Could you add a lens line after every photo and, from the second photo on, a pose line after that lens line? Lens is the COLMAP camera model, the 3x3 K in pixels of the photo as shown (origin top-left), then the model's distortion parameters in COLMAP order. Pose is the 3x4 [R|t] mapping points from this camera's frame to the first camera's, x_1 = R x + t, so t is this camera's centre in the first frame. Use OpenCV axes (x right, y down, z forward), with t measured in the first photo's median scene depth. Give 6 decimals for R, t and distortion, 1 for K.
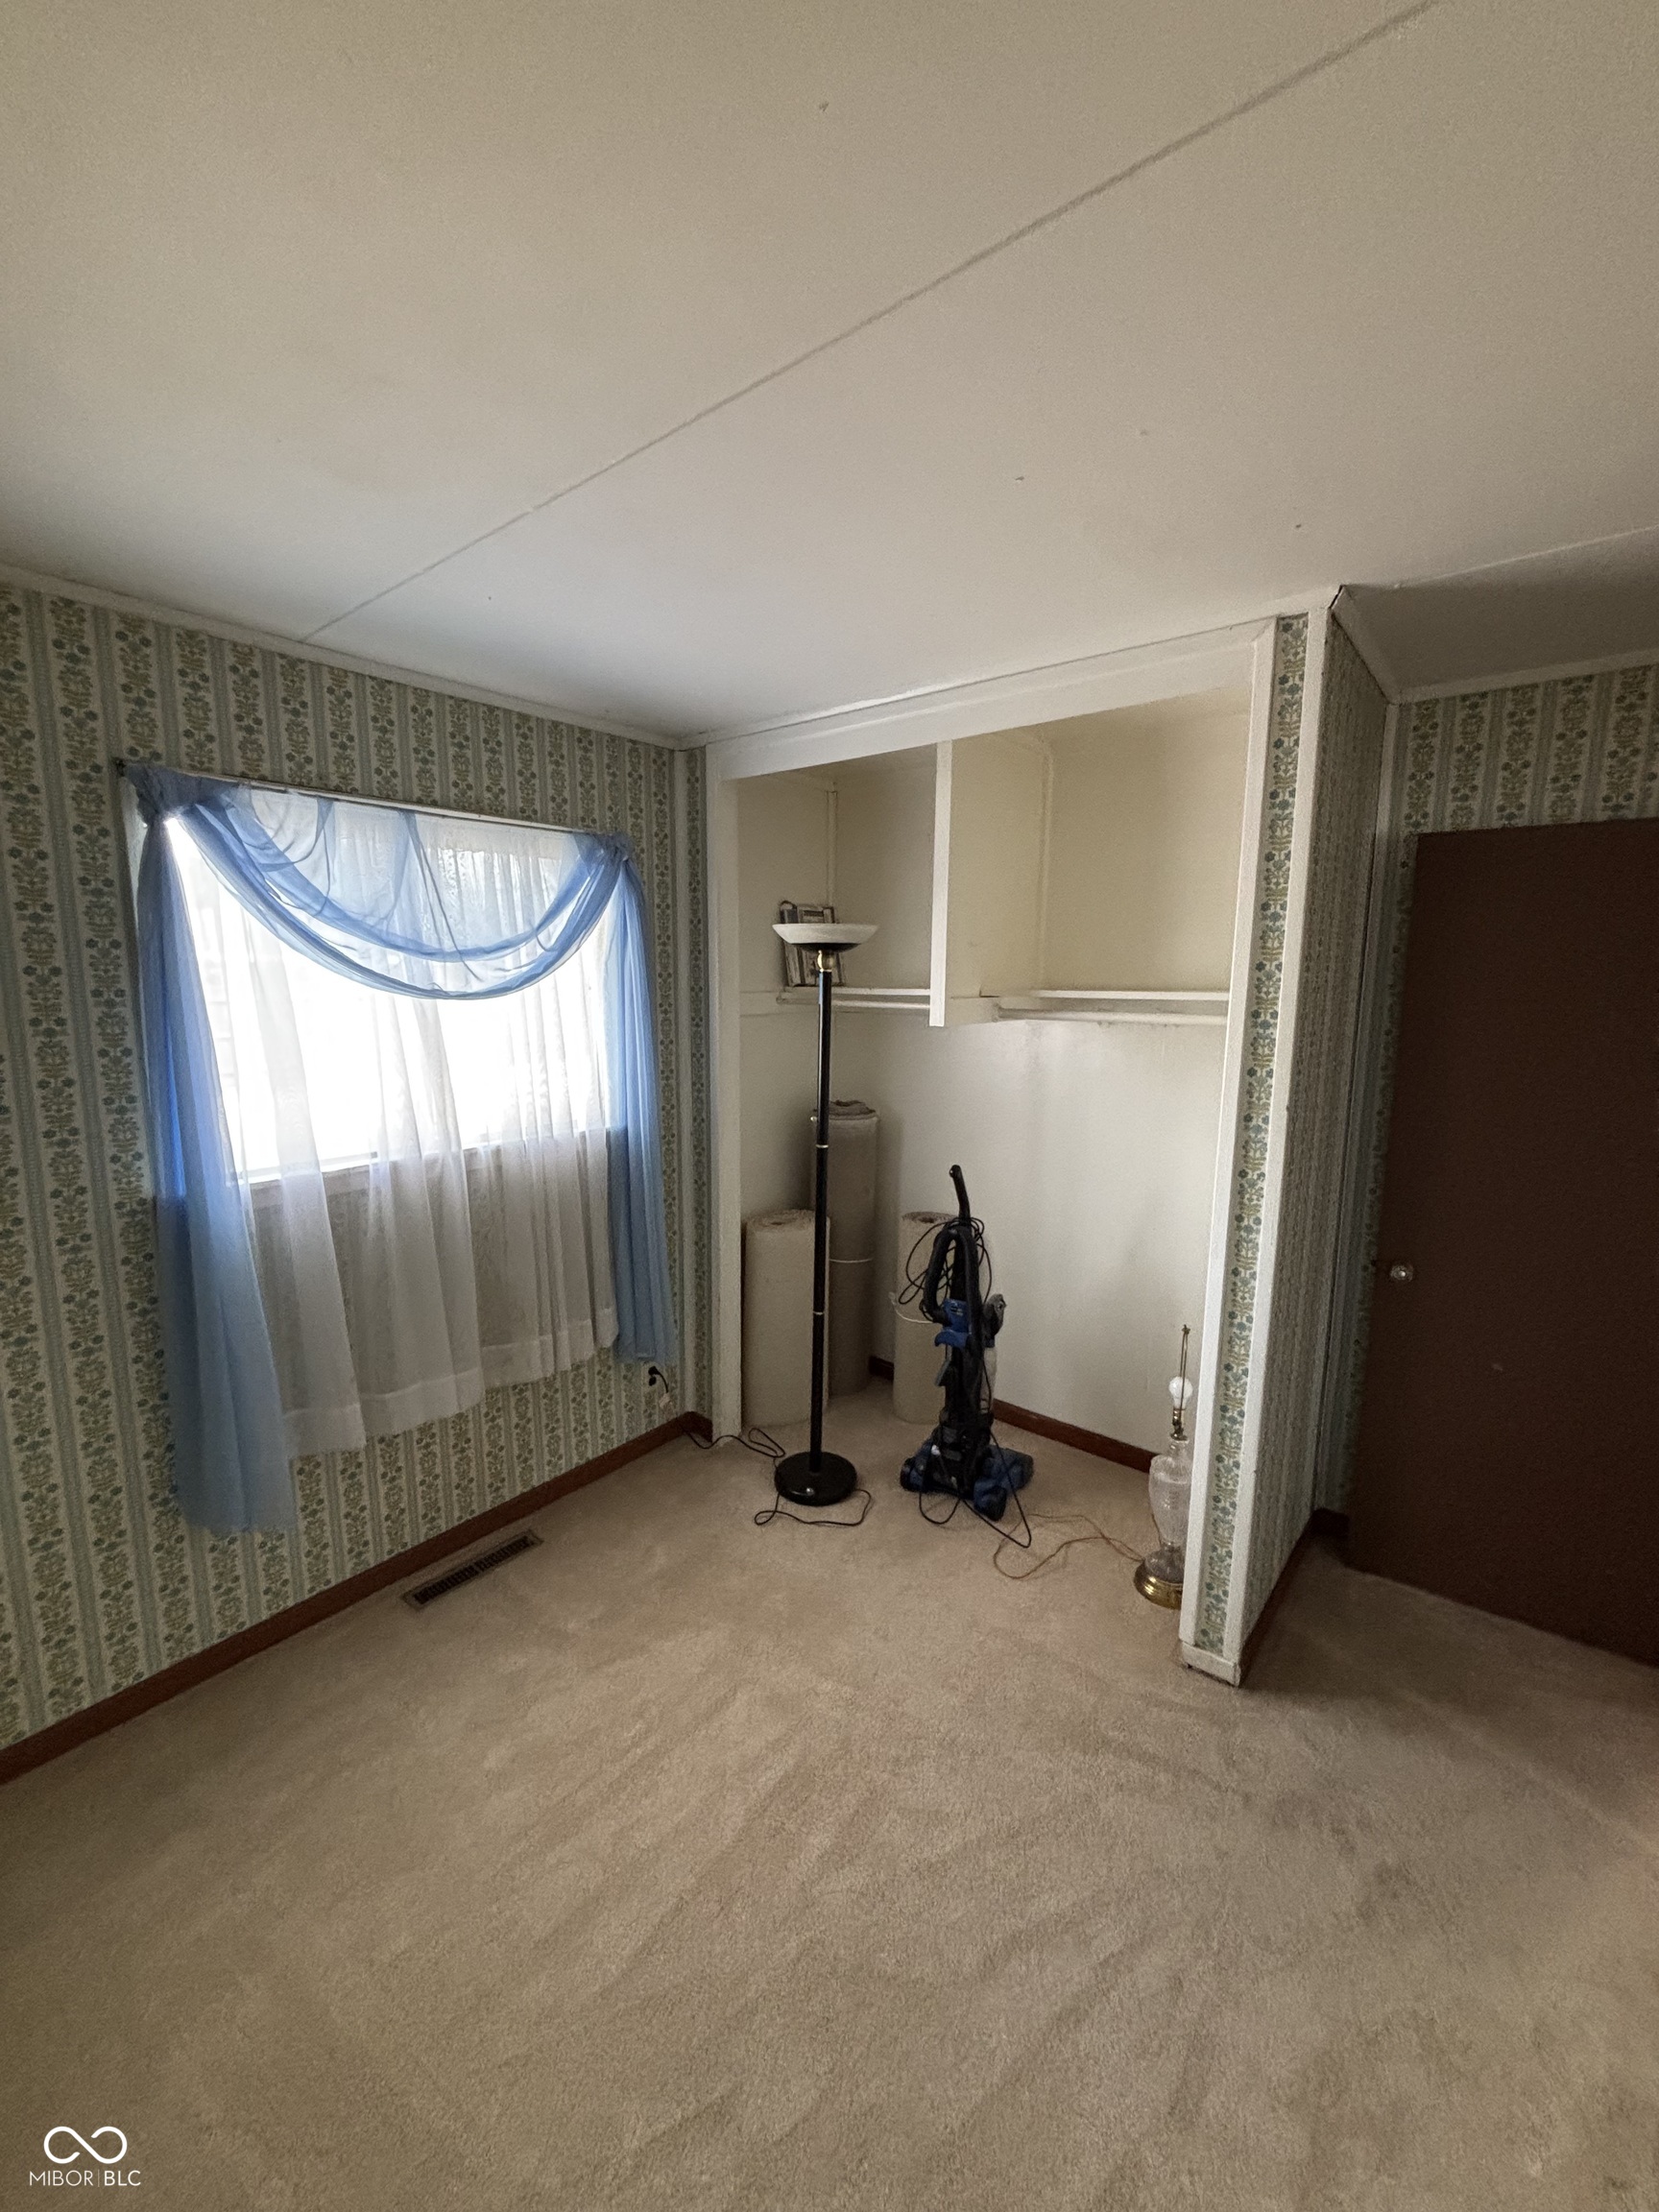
lens RADIAL K [[894.7, 0, 837.8], [0, 894.7, 1112.7], [0, 0, 1]] dist [0.000924, -0.001188]
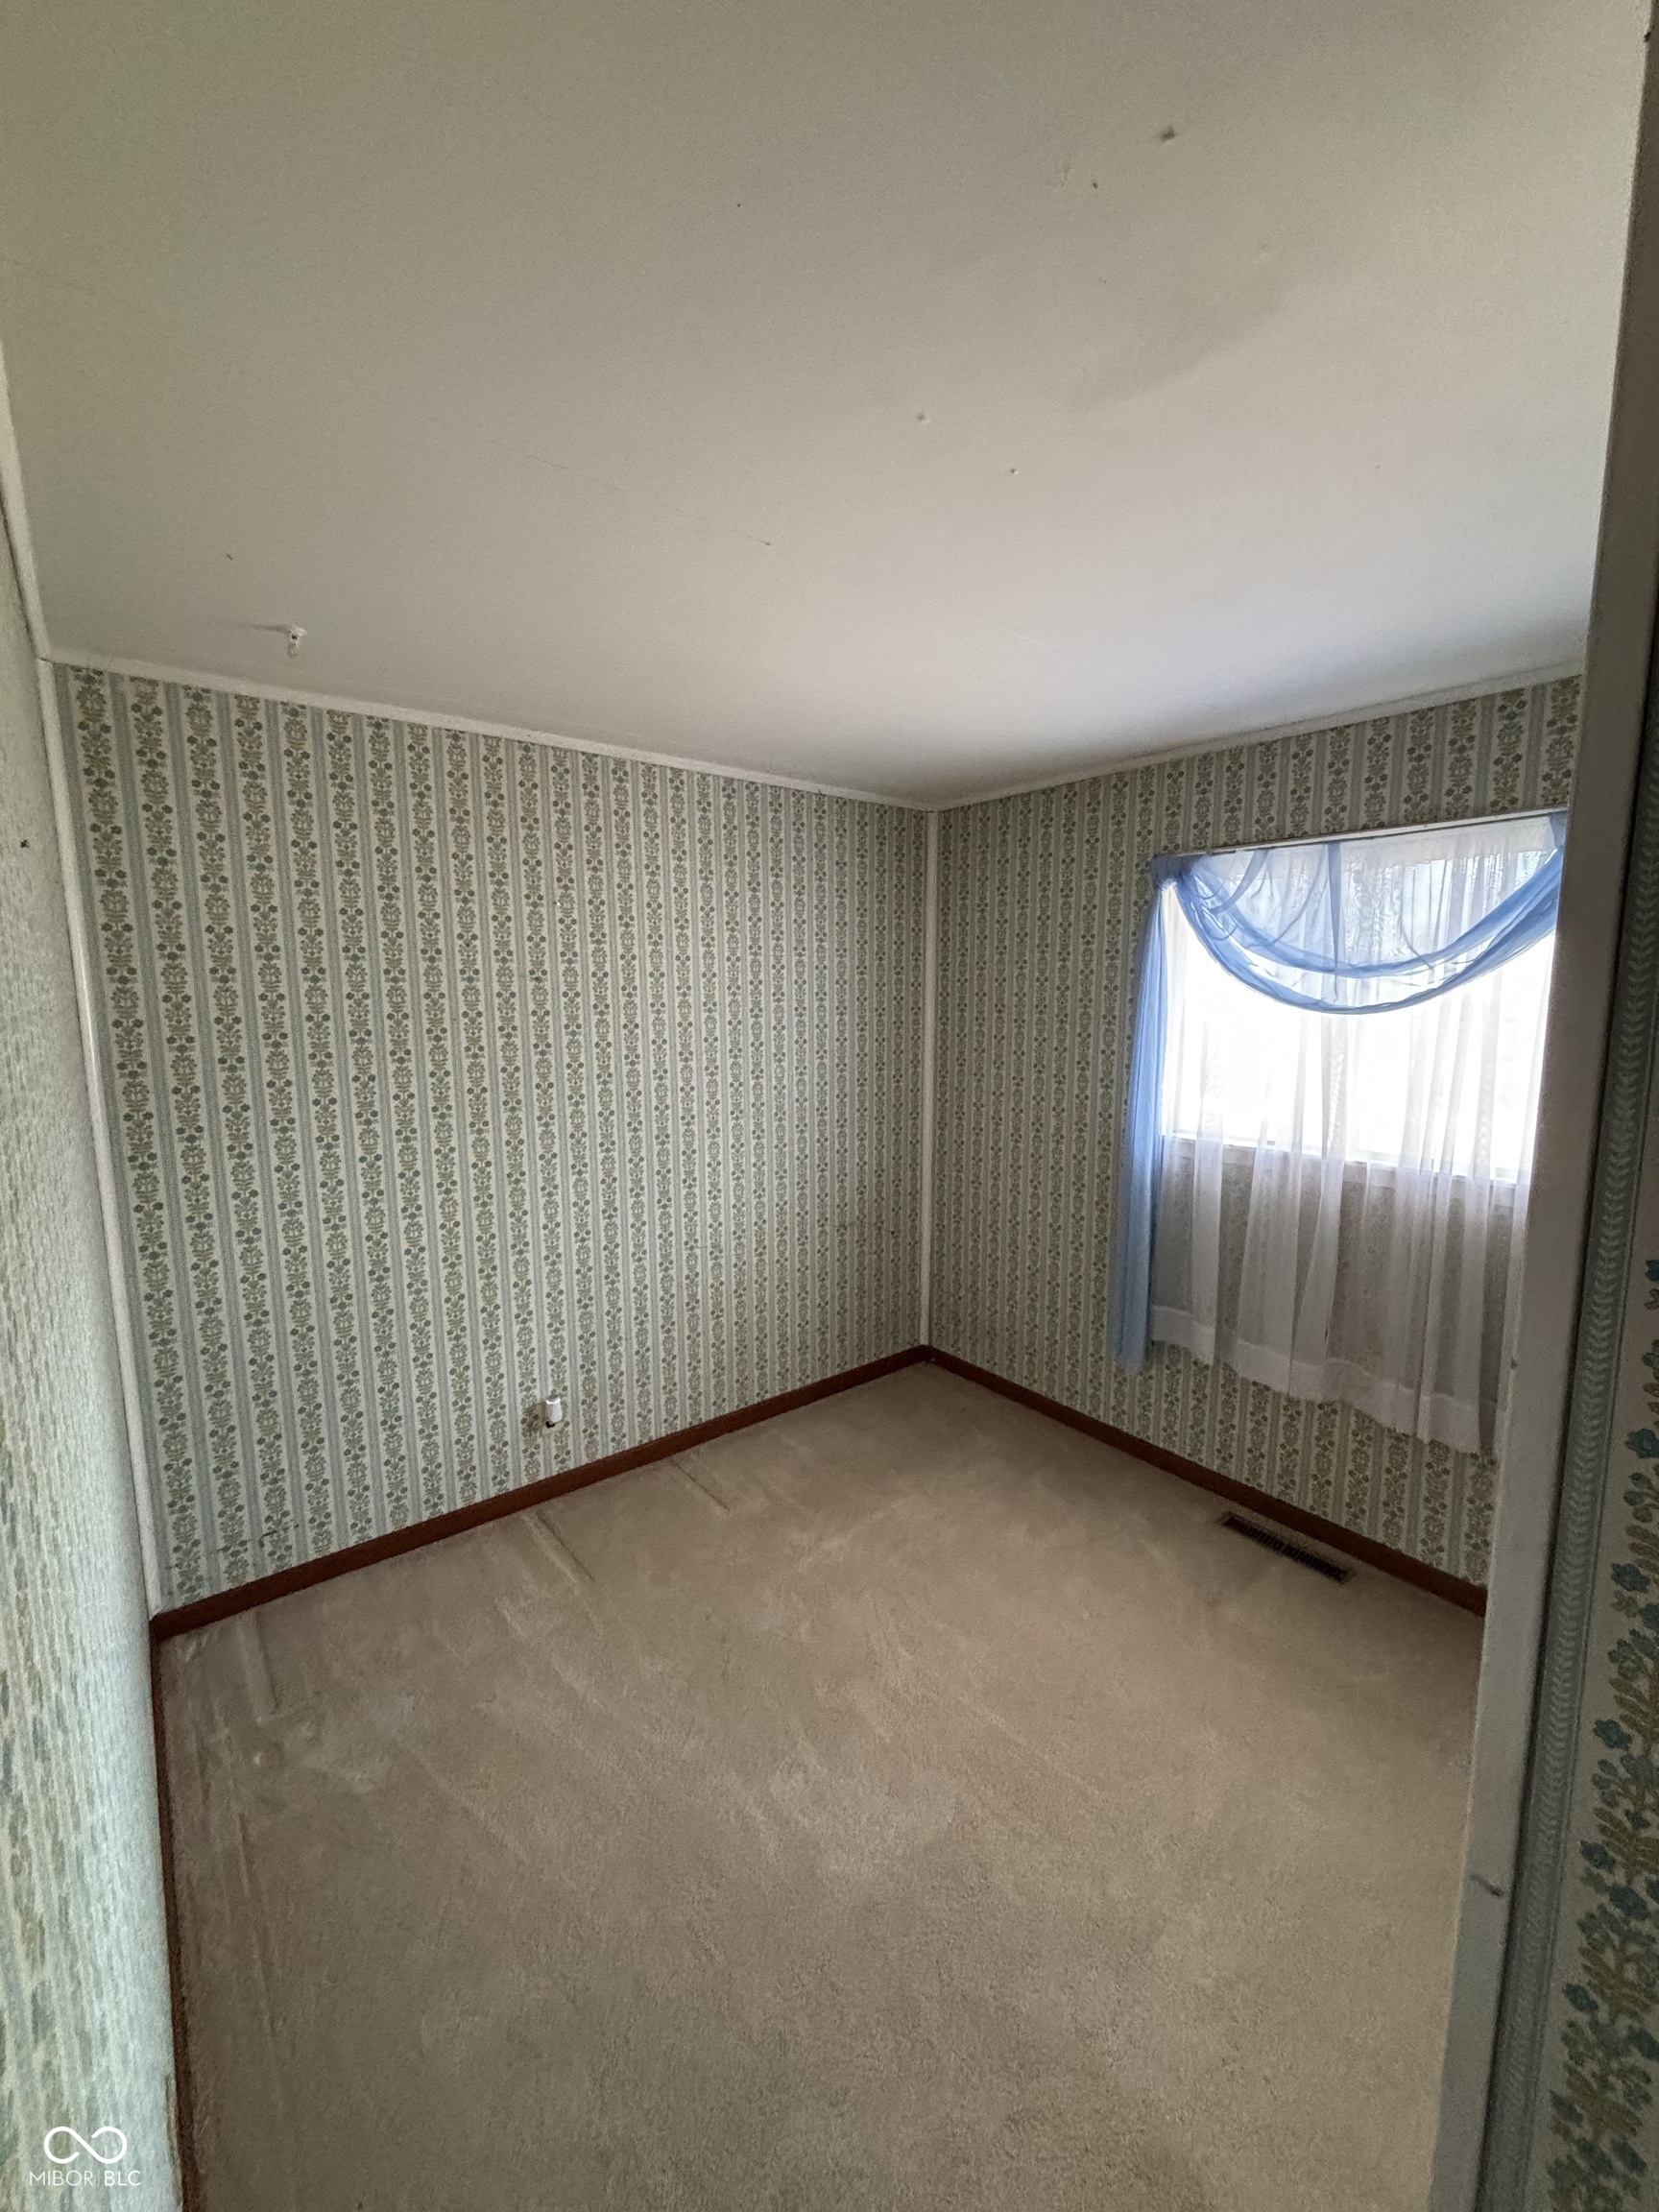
lens RADIAL K [[894.7, 0, 837.3], [0, 894.7, 1098.1], [0, 0, 1]] dist [0.000924, -0.001188]
pose [[-0.191993, 0.127330, -0.973101, 0.707626], [-0.146453, 0.976728, 0.156700, -0.106675], [0.970407, 0.172599, -0.168877, 0.613766]]
